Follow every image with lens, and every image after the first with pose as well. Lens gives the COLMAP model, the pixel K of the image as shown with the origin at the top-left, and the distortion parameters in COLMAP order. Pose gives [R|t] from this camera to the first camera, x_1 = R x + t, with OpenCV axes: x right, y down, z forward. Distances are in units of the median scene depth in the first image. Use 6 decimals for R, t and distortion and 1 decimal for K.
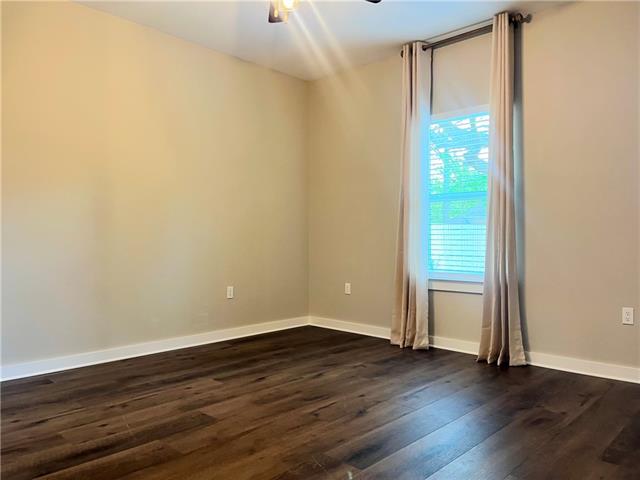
lens RADIAL K [[489.3, 0, 317.6], [0, 489.3, 239.5], [0, 0, 1]] dist [0.050077, -0.088329]
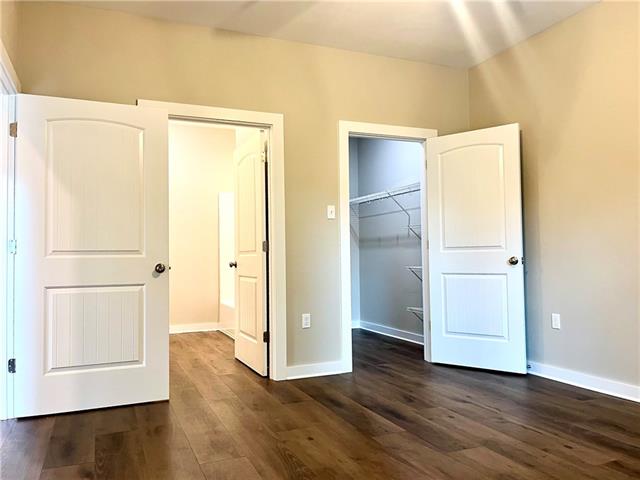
lens RADIAL K [[489.3, 0, 317.6], [0, 489.3, 239.5], [0, 0, 1]] dist [0.050077, -0.088329]
pose [[-0.381083, -0.025446, -0.924191, 0.758376], [0.006862, 0.999516, -0.030350, -0.011221], [0.924515, -0.017907, -0.380724, 1.127979]]
